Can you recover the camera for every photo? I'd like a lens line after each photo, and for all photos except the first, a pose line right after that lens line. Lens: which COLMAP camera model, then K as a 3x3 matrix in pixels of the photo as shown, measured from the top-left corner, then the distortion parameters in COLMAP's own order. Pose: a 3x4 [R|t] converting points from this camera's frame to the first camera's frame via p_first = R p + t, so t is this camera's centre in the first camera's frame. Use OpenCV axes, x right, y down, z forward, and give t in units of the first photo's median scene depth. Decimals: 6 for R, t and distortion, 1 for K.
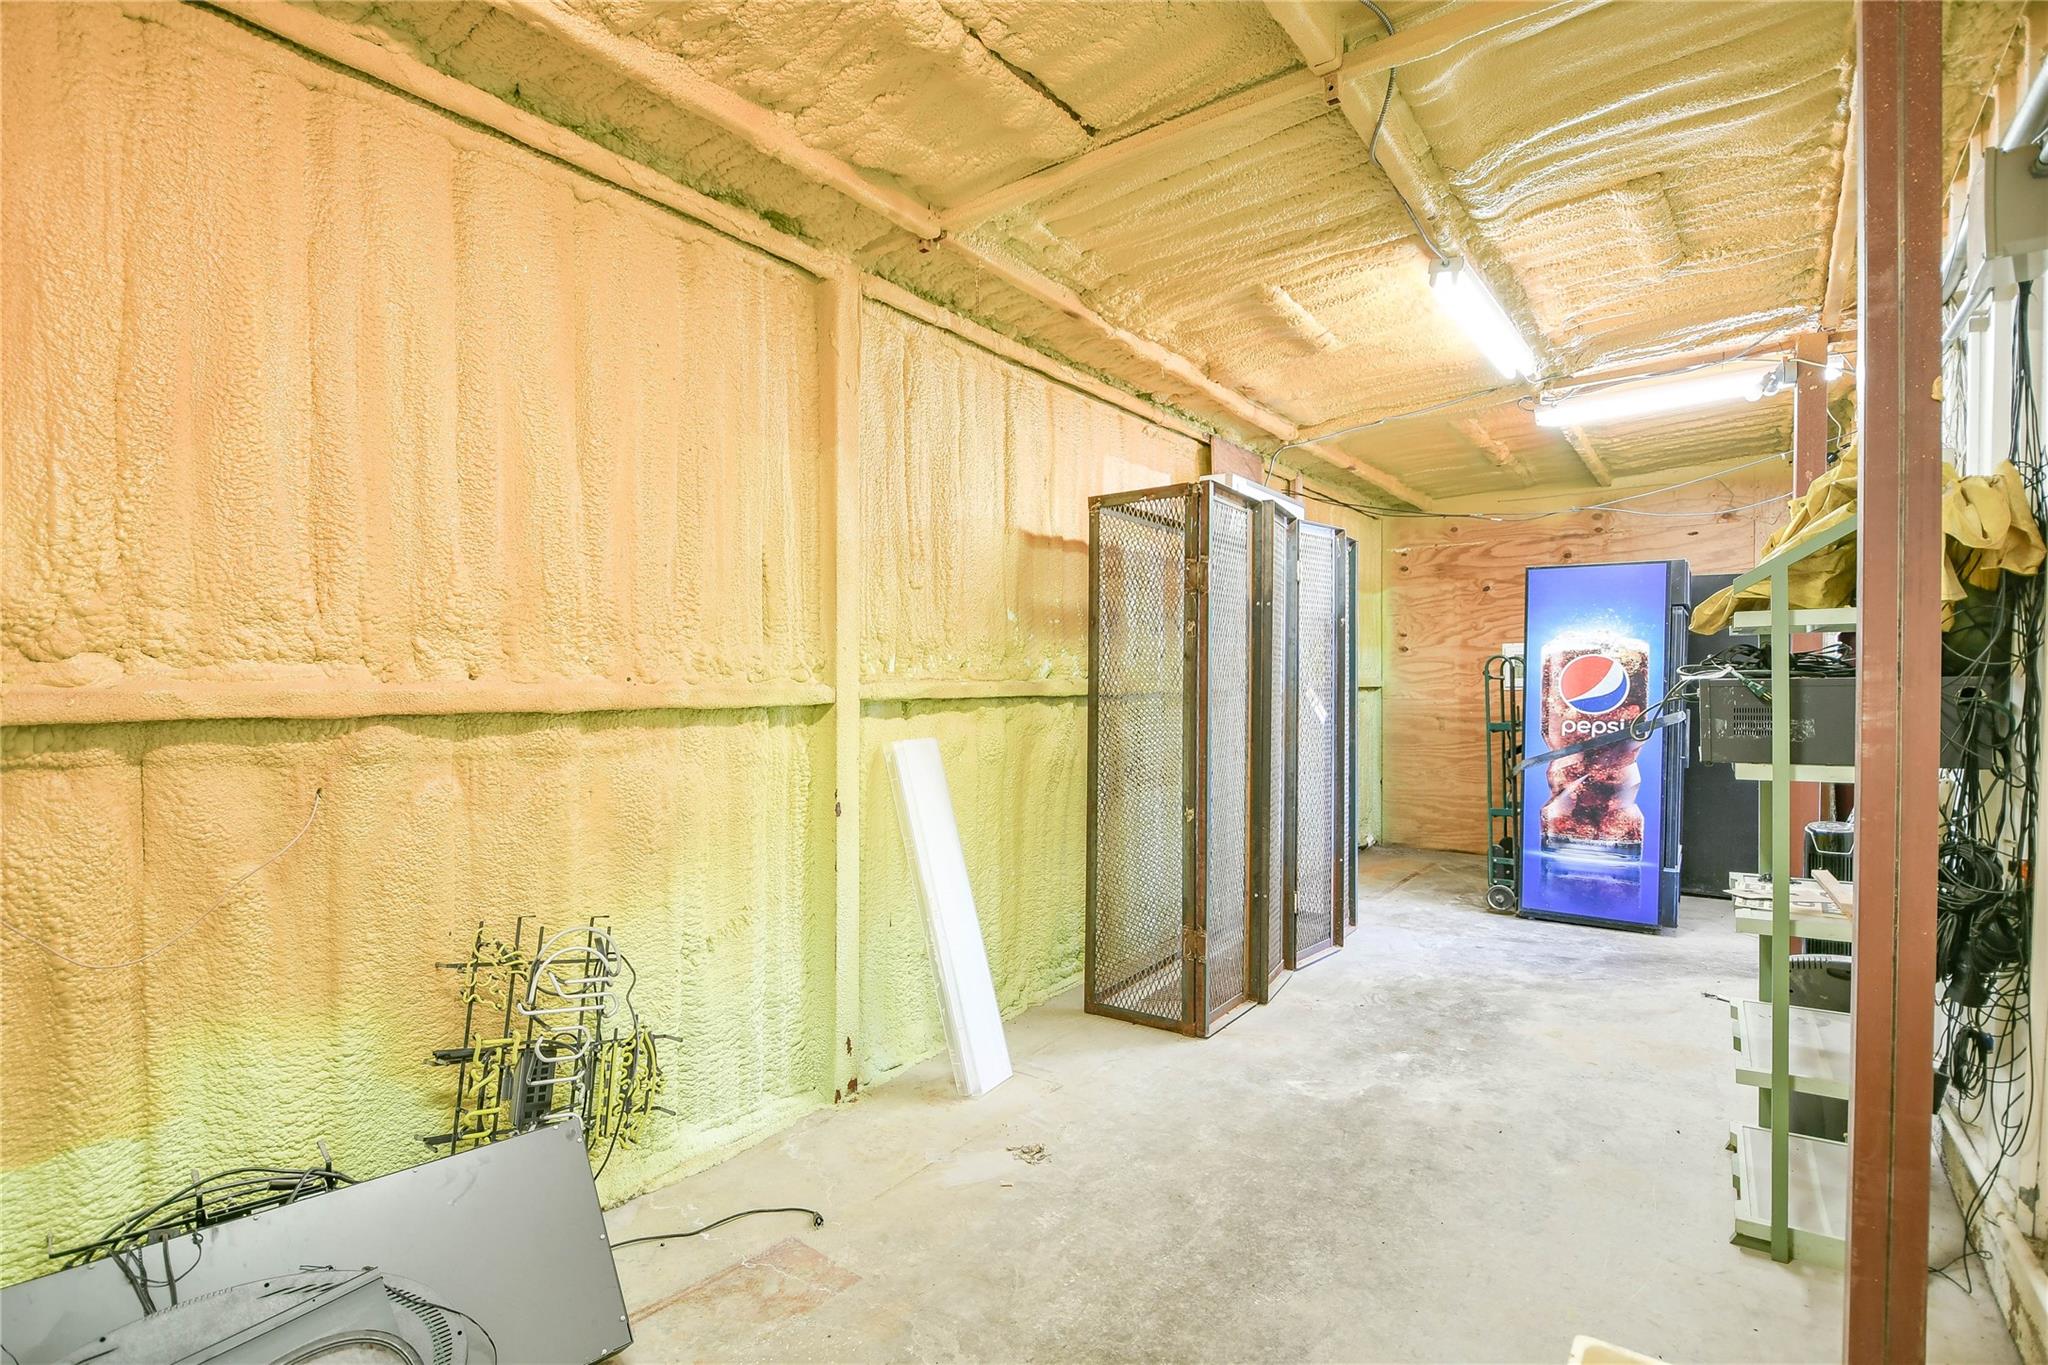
lens RADIAL K [[943.6, 0, 1022.9], [0, 943.6, 683.0], [0, 0, 1]] dist [-0.005922, -0.000741]
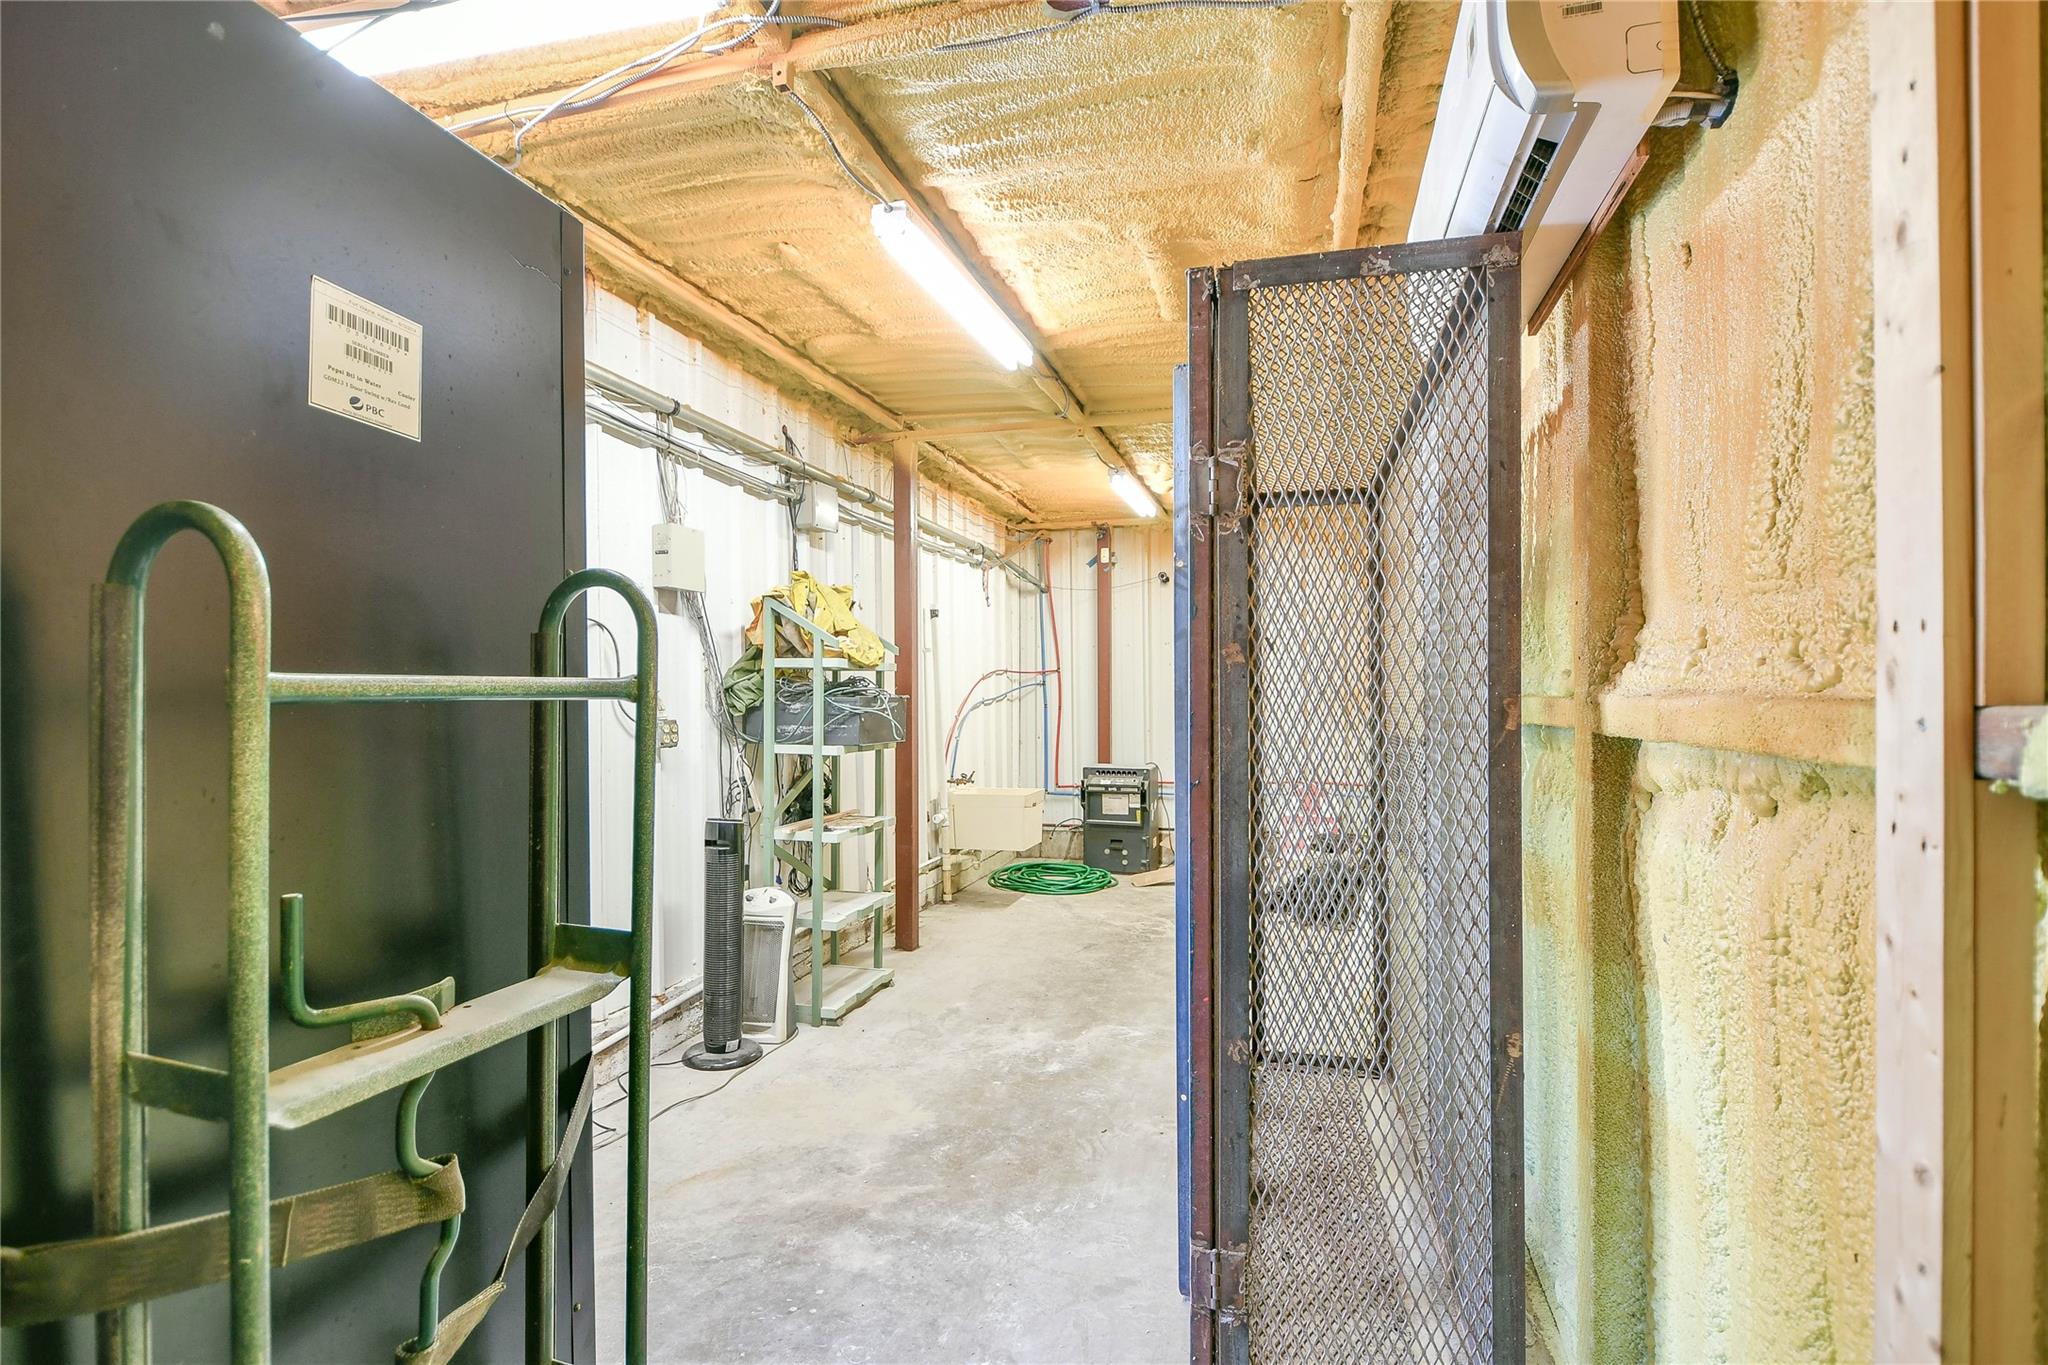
lens RADIAL K [[943.6, 0, 1023.1], [0, 943.6, 689.2], [0, 0, 1]] dist [-0.005922, -0.000741]
pose [[-0.936482, -0.001058, -0.350714, 0.837352], [-0.001037, 0.999999, -0.000247, -0.012695], [0.350714, 0.000132, -0.936482, 2.055542]]
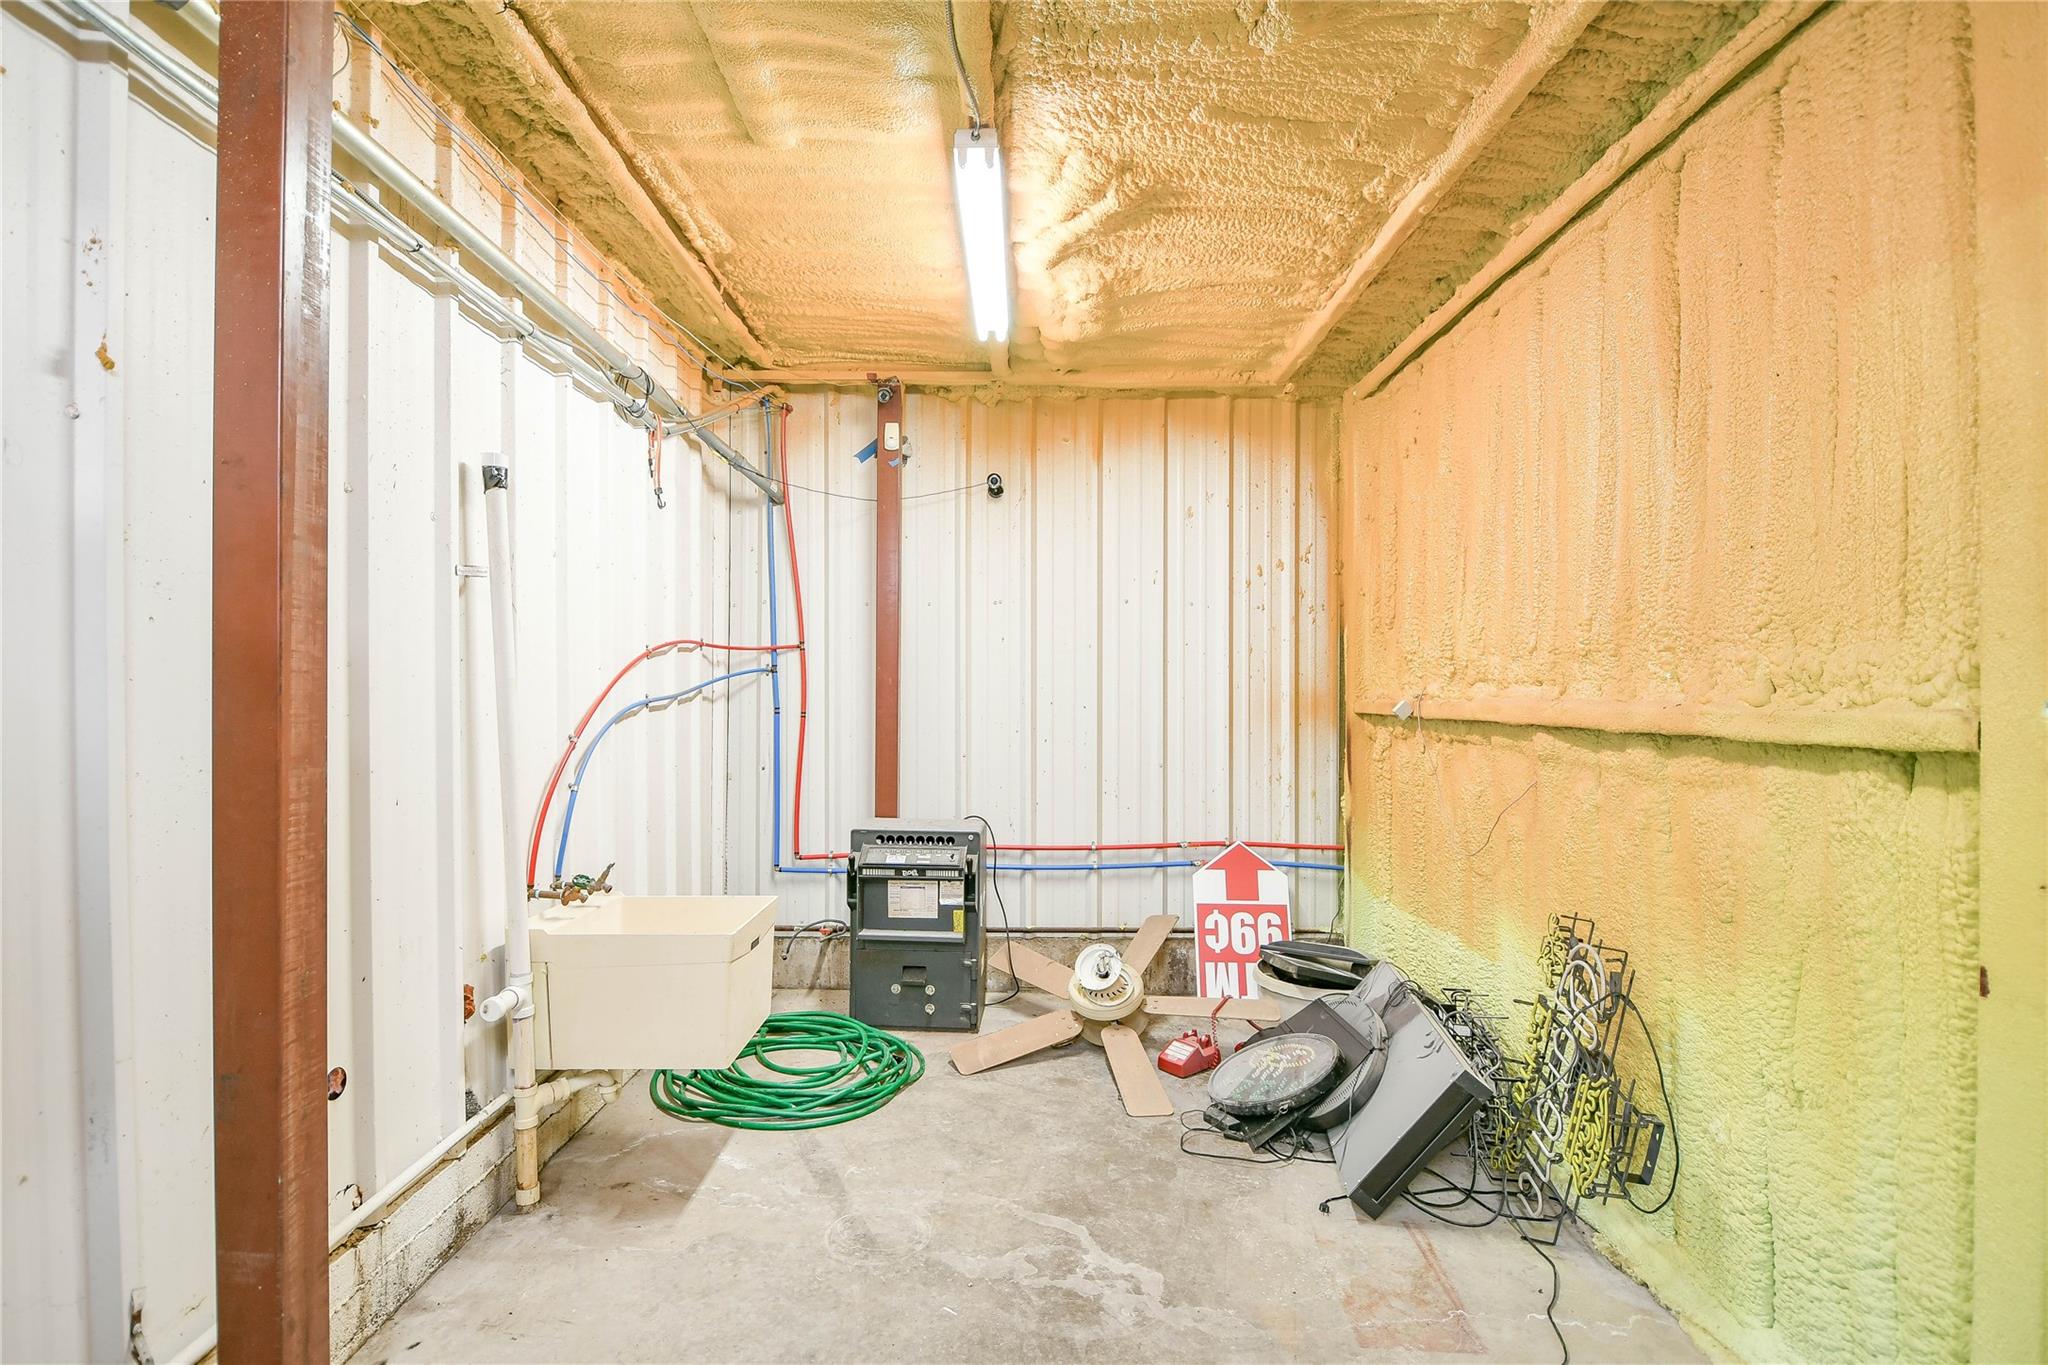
lens RADIAL K [[943.6, 0, 1012.4], [0, 943.6, 699.1], [0, 0, 1]] dist [-0.005922, -0.000741]
pose [[-0.803250, -0.004358, -0.595626, 0.424238], [-0.012714, 0.999871, 0.009831, -0.003335], [0.595507, 0.015469, -0.803202, 0.982640]]
